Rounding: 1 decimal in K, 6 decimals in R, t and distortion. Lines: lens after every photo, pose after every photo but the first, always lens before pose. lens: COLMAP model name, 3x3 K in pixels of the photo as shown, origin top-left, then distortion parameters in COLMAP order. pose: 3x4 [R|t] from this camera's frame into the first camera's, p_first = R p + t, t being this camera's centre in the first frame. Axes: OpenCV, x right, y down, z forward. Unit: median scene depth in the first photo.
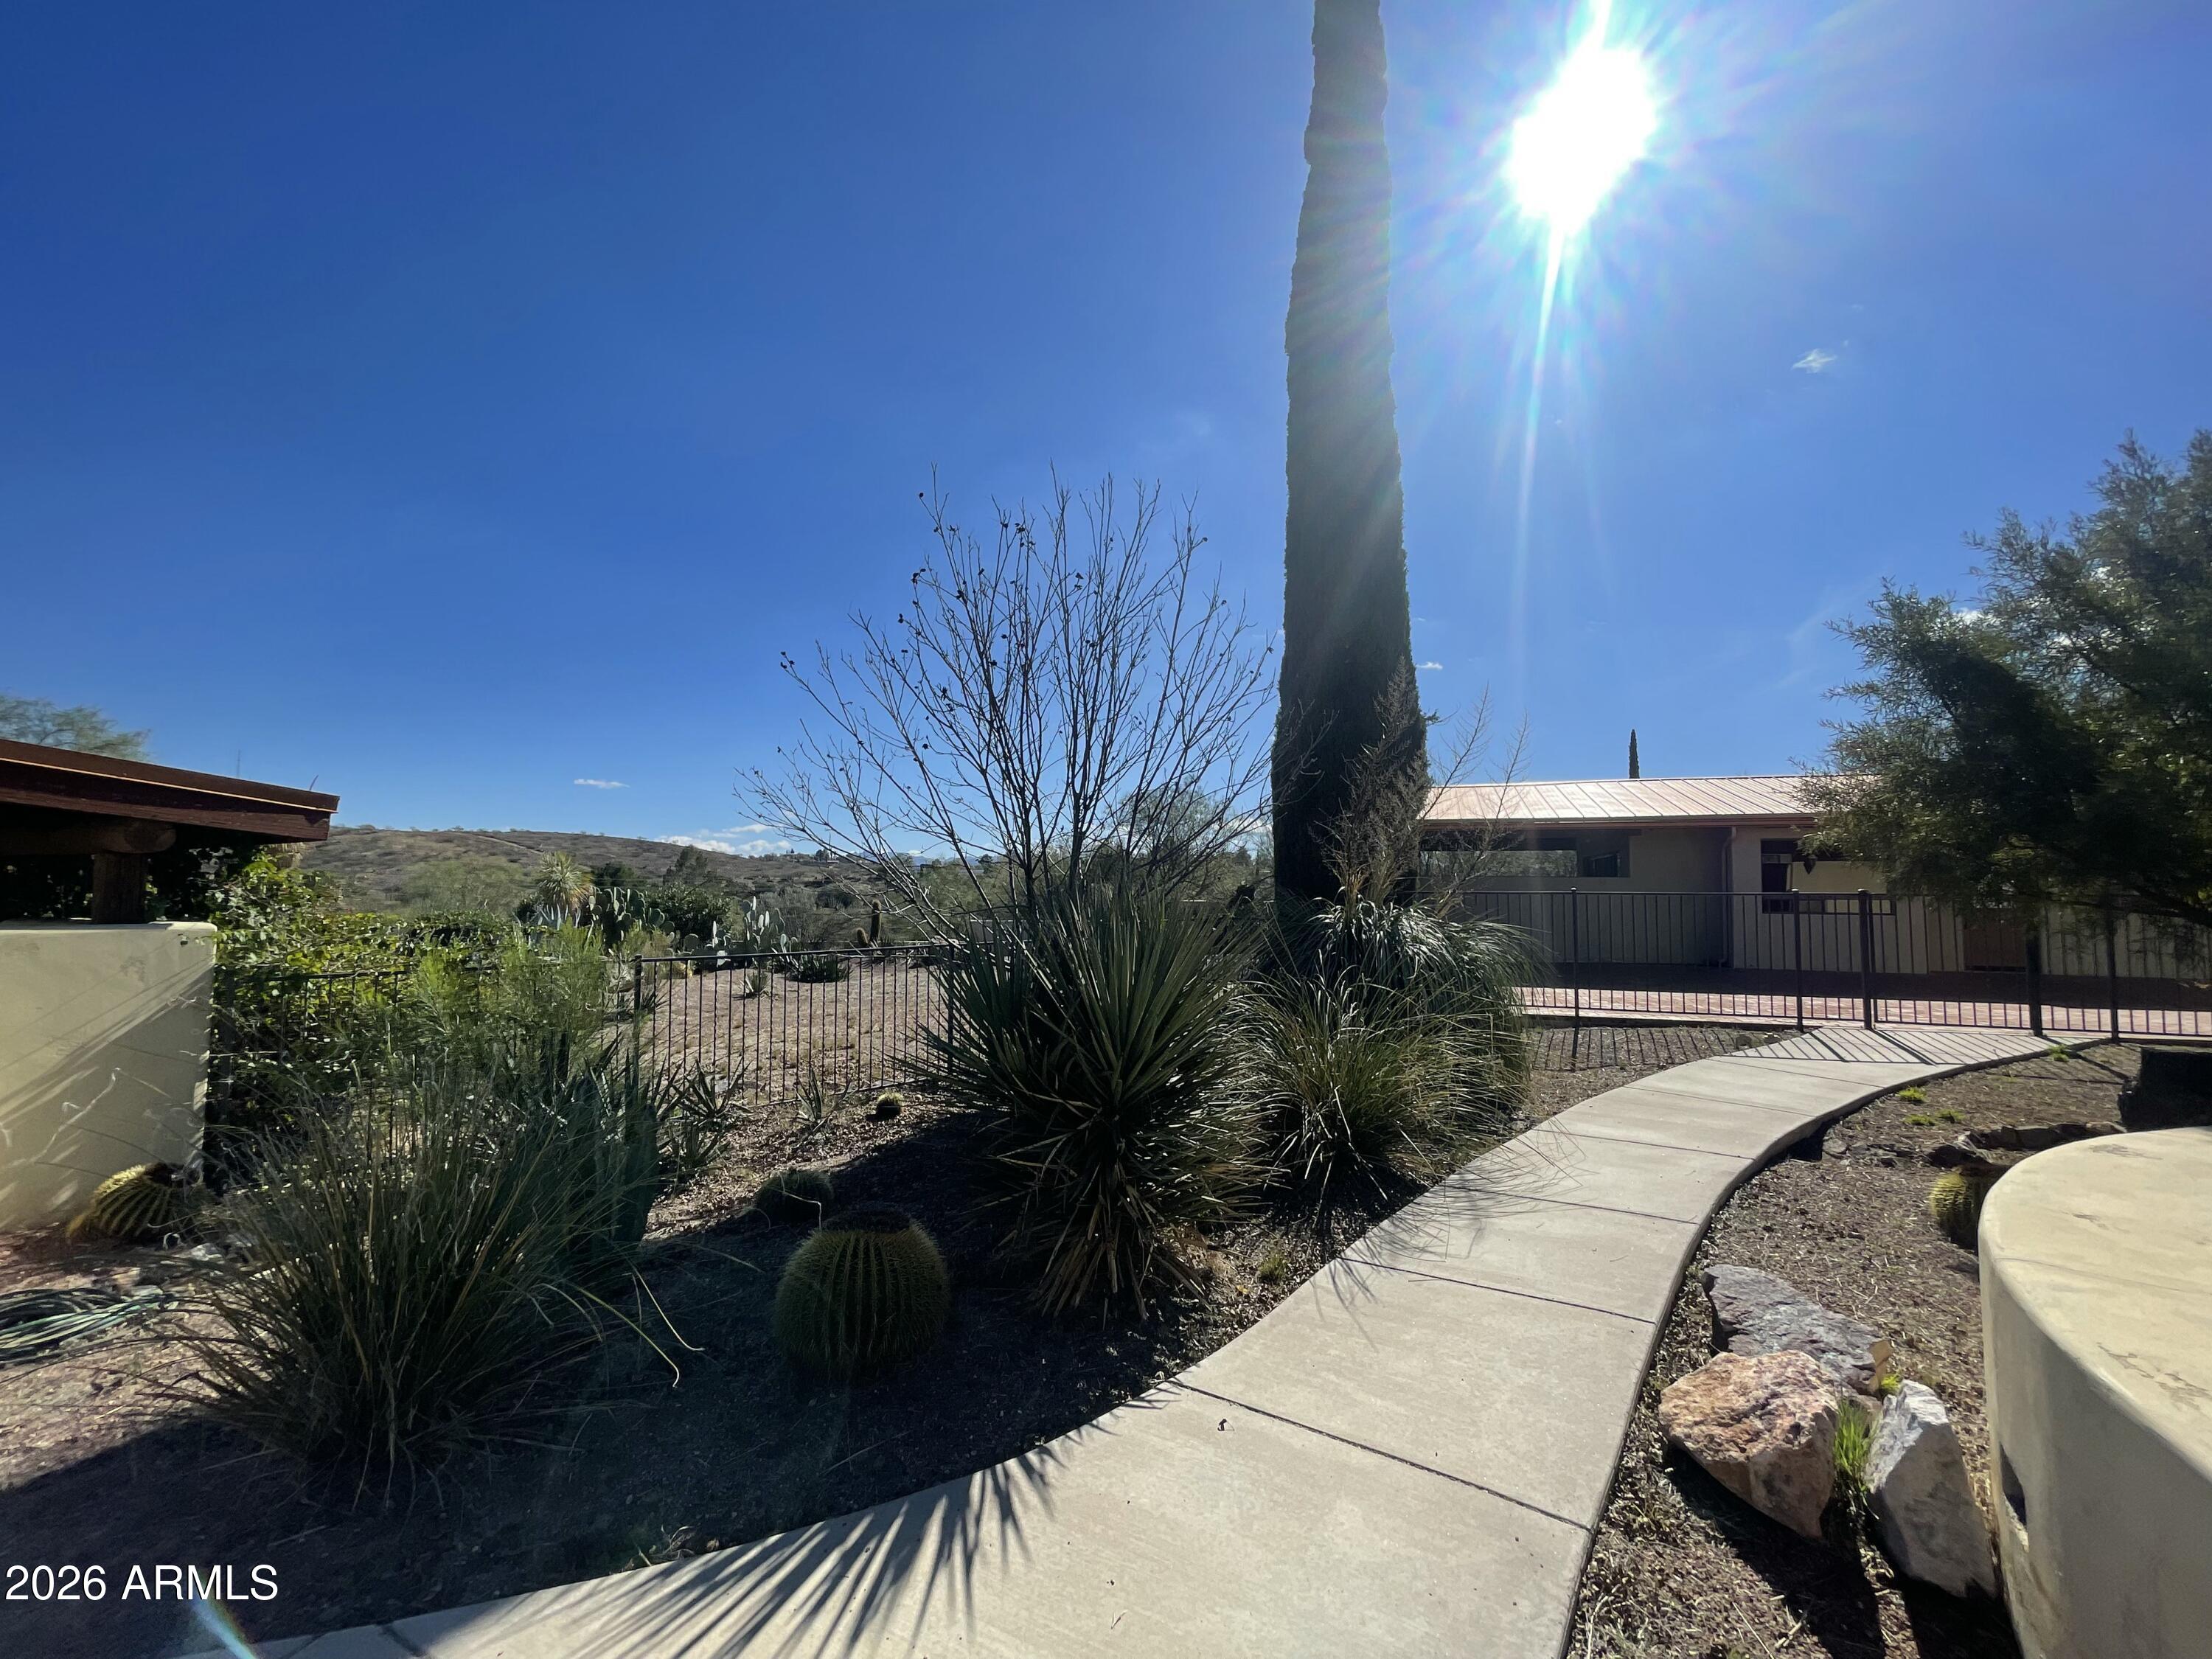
lens RADIAL K [[890.0, 0, 1101.8], [0, 890.0, 838.1], [0, 0, 1]] dist [0.002178, 0.000552]
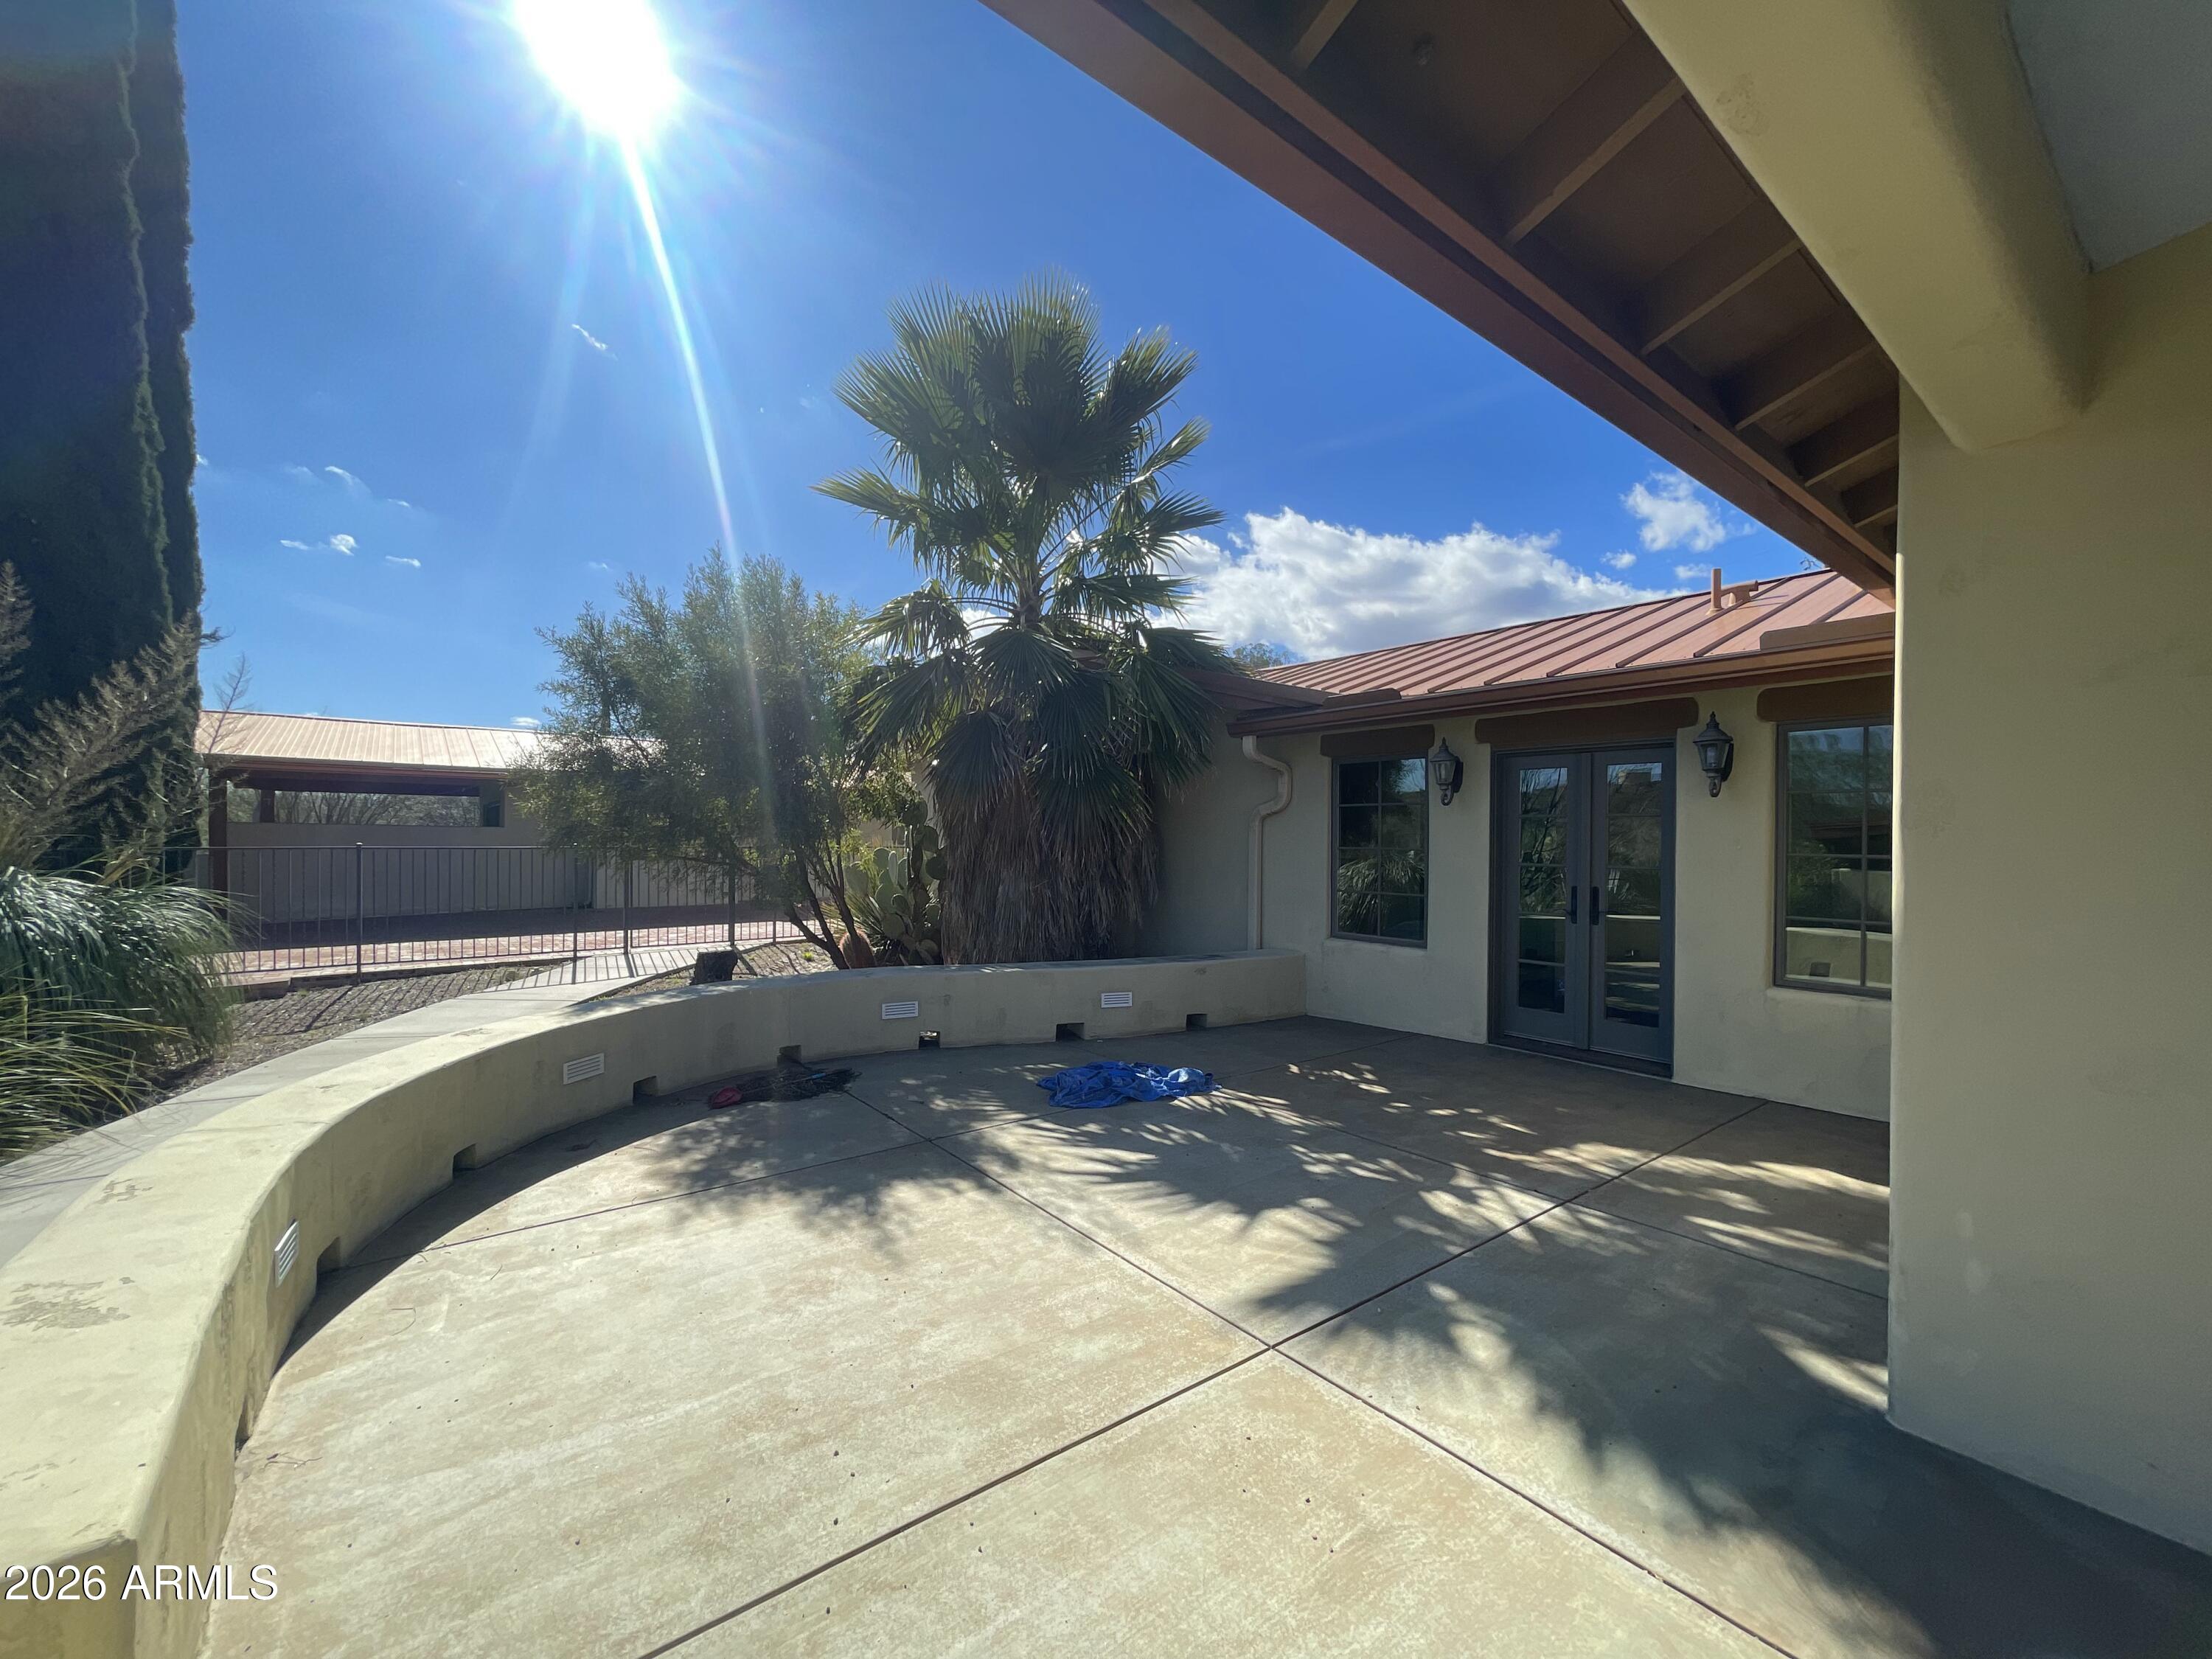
lens RADIAL K [[890.0, 0, 1101.8], [0, 890.0, 838.1], [0, 0, 1]] dist [0.002178, 0.000552]
pose [[0.516674, -0.000886, 0.856182, 0.108006], [-0.053655, 0.998000, 0.033412, -0.023105], [-0.854499, -0.063202, 0.515593, -0.182611]]
